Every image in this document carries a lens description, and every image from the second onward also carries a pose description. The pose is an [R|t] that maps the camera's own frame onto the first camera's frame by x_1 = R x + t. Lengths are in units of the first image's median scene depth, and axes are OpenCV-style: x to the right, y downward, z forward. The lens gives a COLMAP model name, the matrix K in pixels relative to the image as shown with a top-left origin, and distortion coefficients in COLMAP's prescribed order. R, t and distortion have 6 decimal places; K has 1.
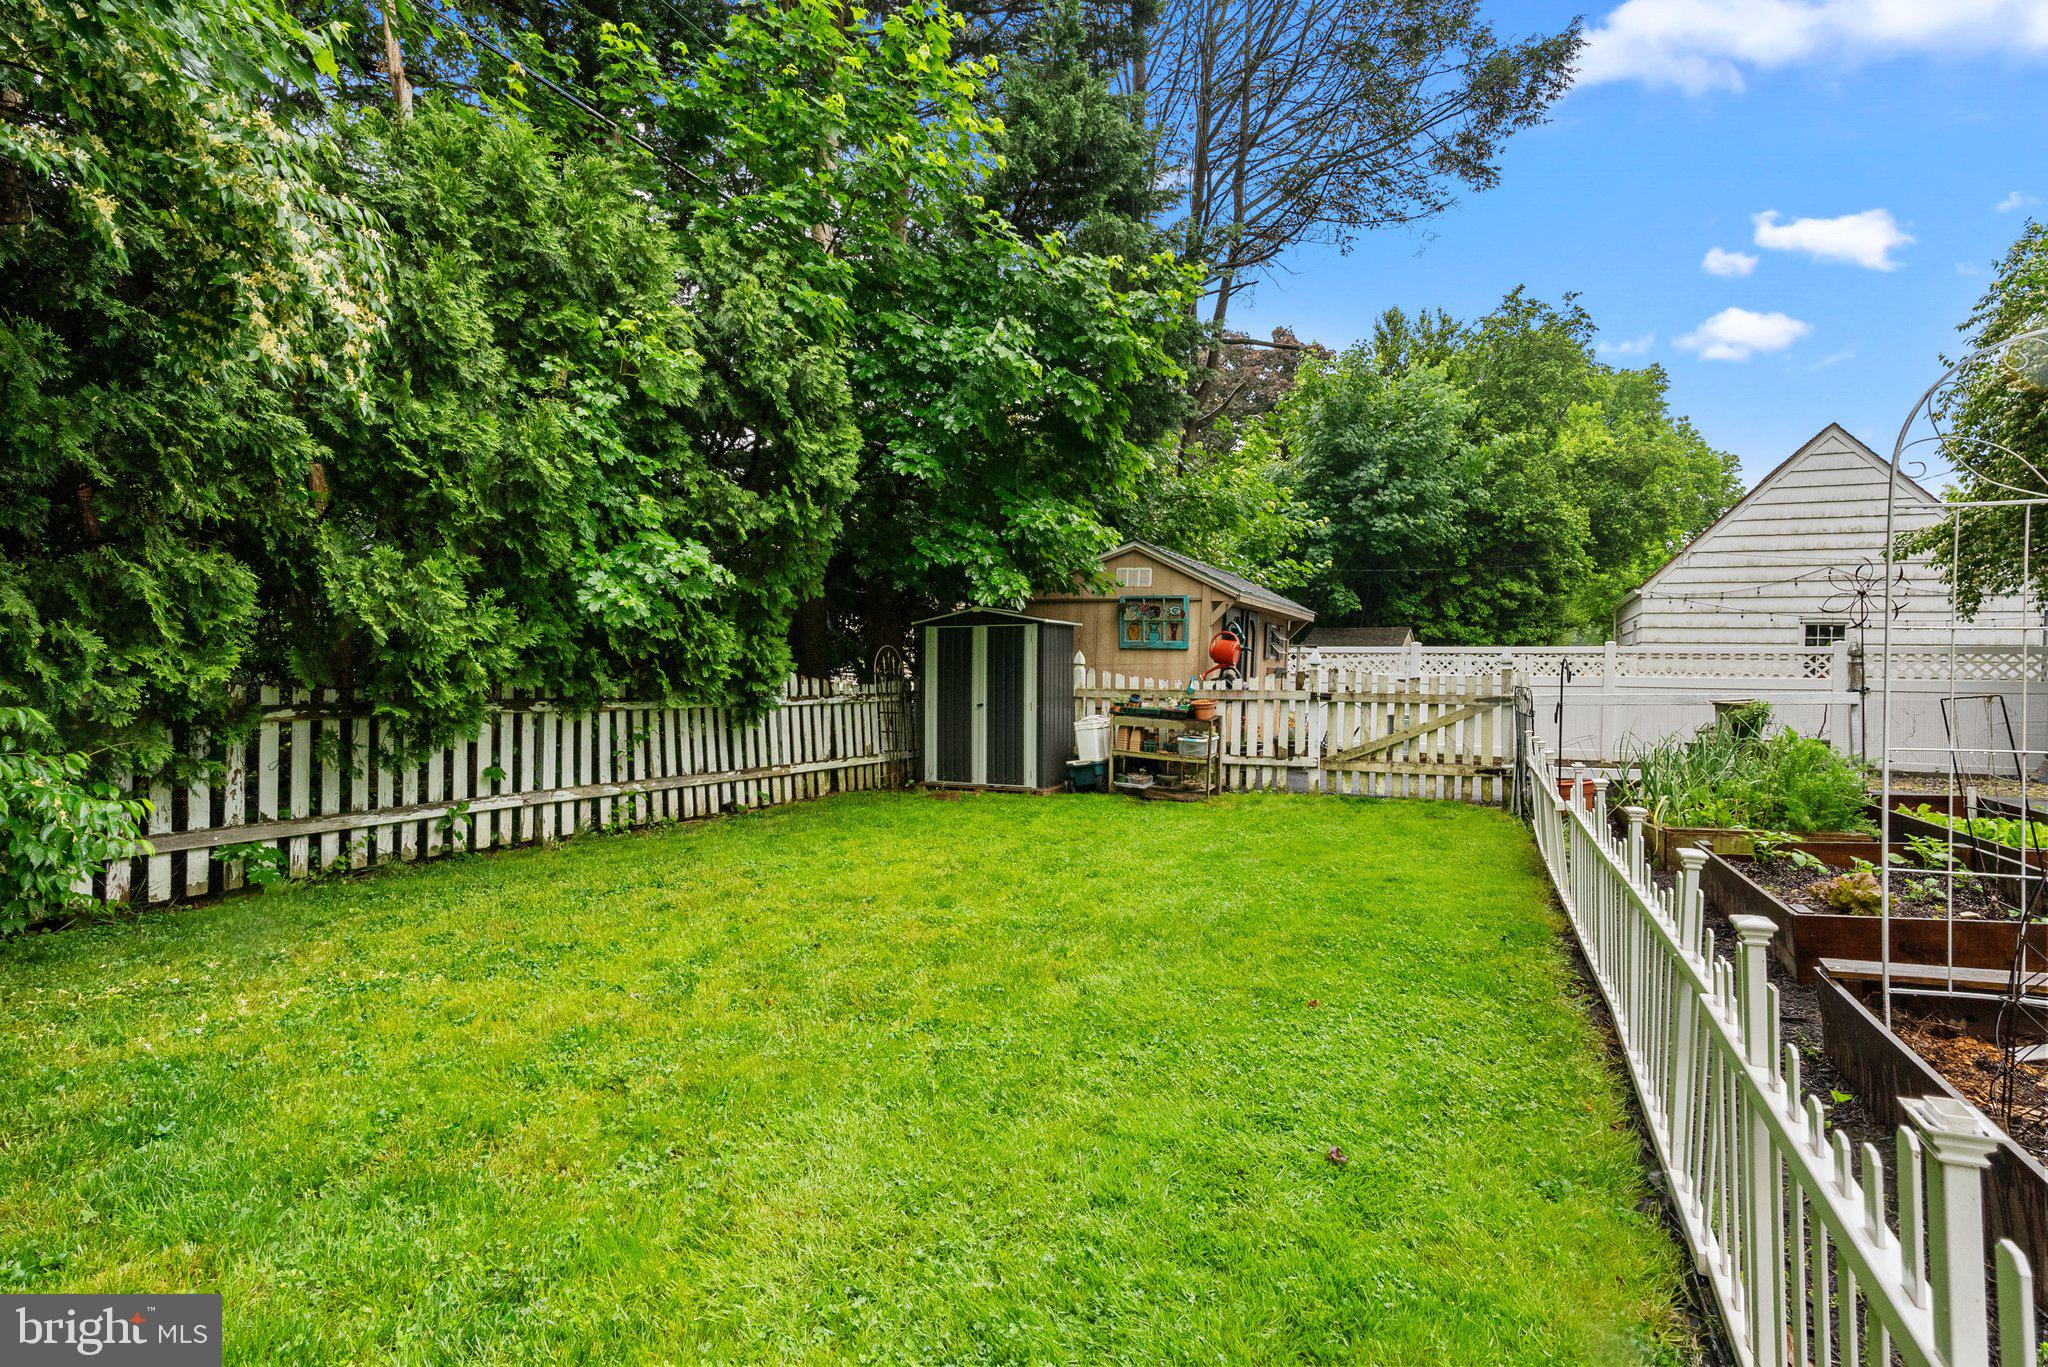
lens RADIAL K [[990.7, 0, 1018.0], [0, 990.7, 677.2], [0, 0, 1]] dist [-0.015346, 0.006095]
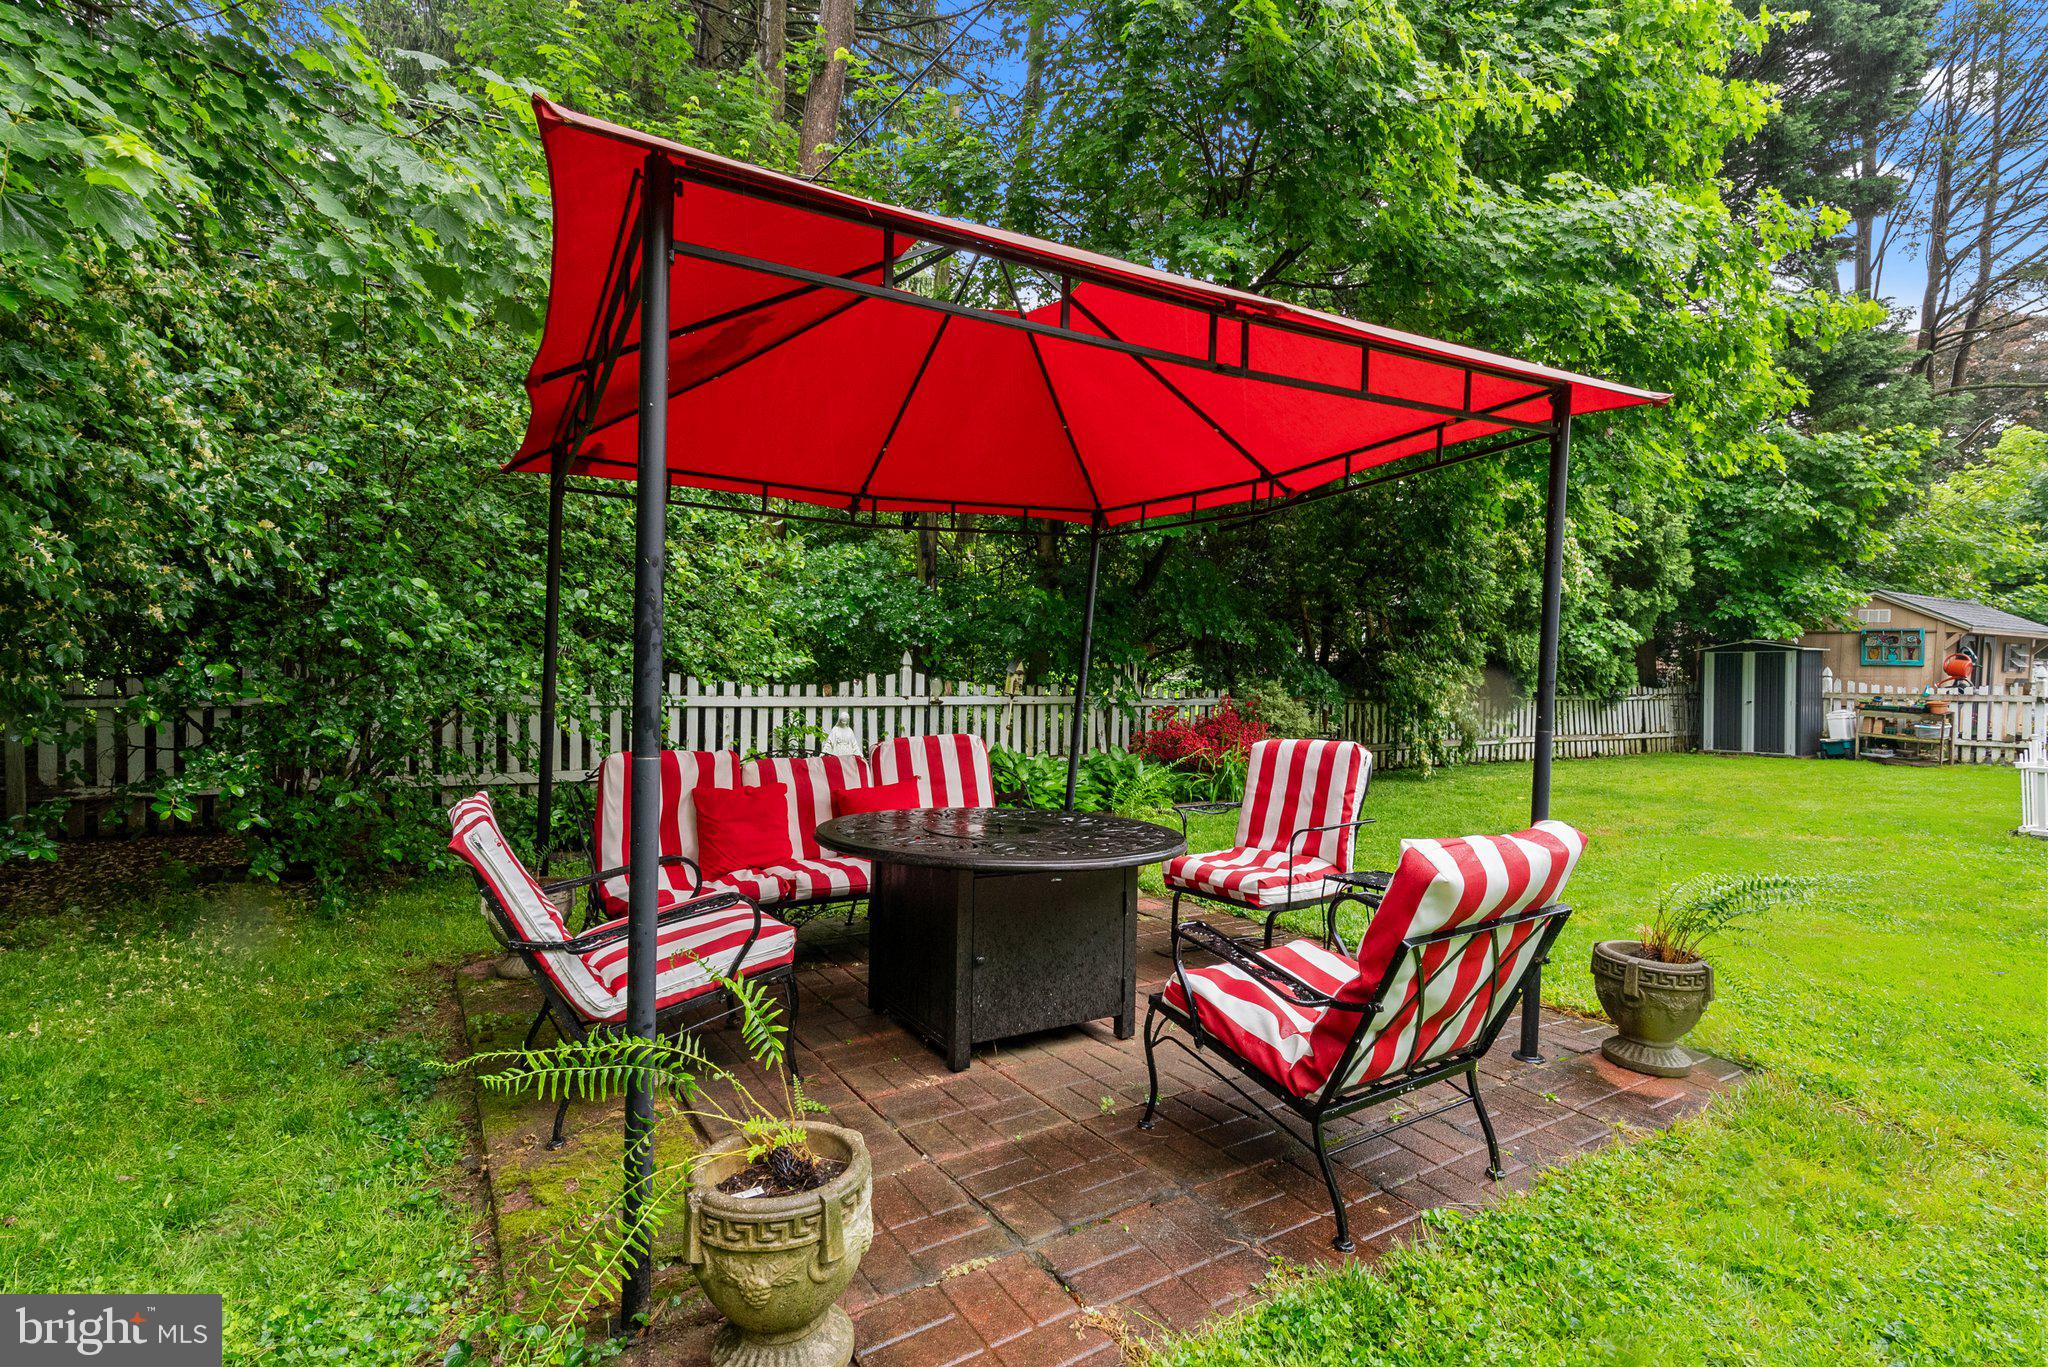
lens RADIAL K [[990.7, 0, 1018.0], [0, 990.7, 677.2], [0, 0, 1]] dist [-0.015346, 0.006095]
pose [[0.840750, 0.004039, -0.541409, -0.172070], [-0.005265, 0.999986, -0.000714, -0.004299], [0.541398, 0.003451, 0.840759, -0.969003]]
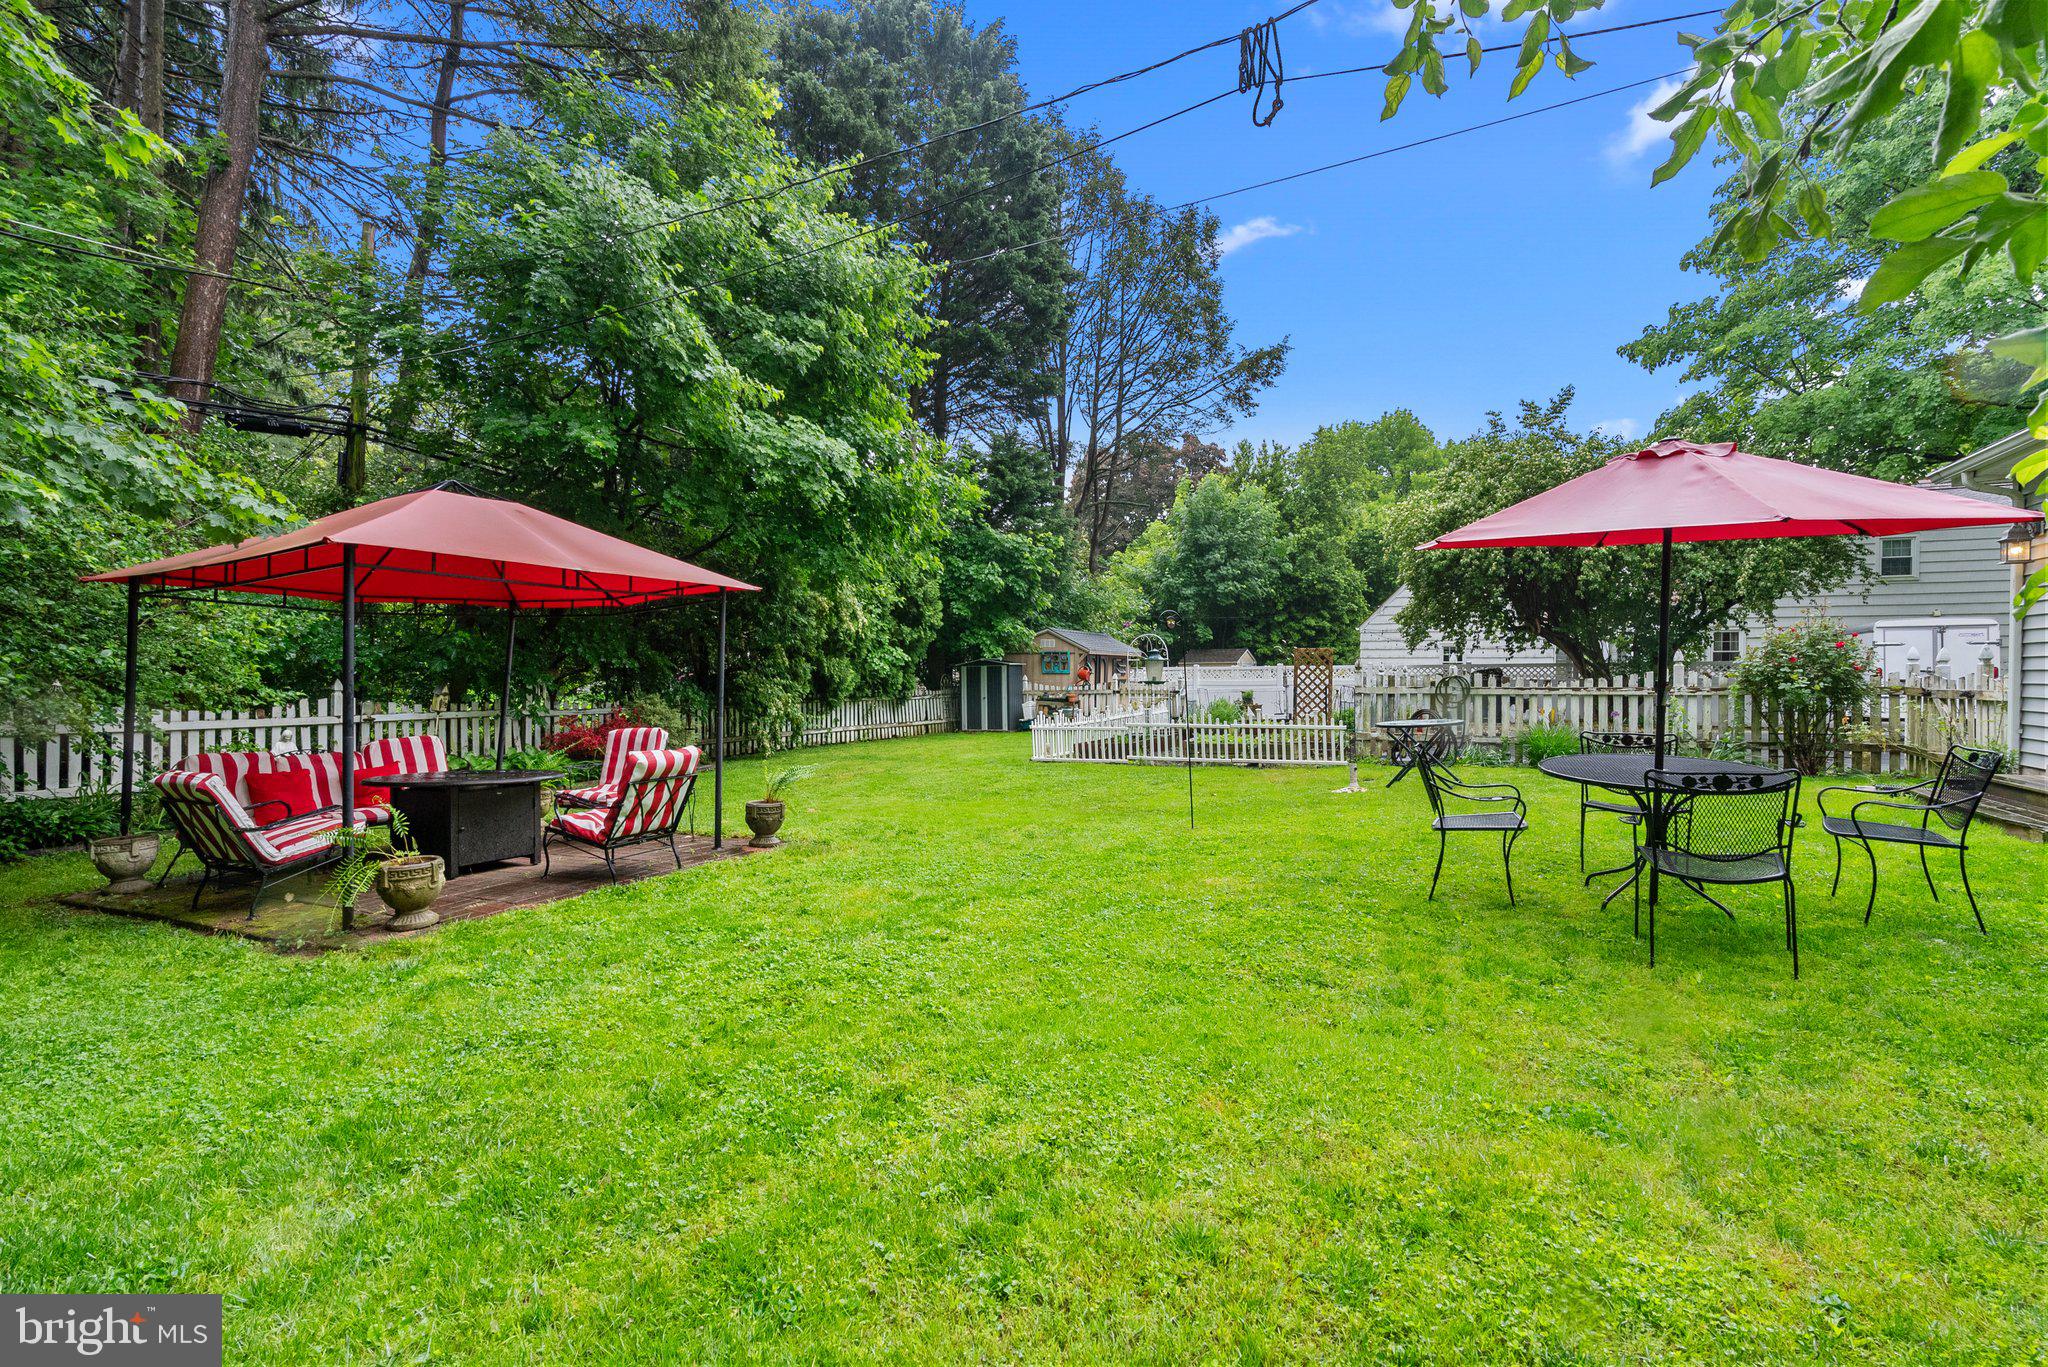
lens RADIAL K [[934.1, 0, 1024.7], [0, 934.1, 677.4], [0, 0, 1]] dist [0.001284, 0.000144]
pose [[0.999731, -0.018740, 0.013663, 0.032211], [0.018792, 0.999817, -0.003689, -0.012815], [-0.013591, 0.003944, 0.999900, -1.363415]]
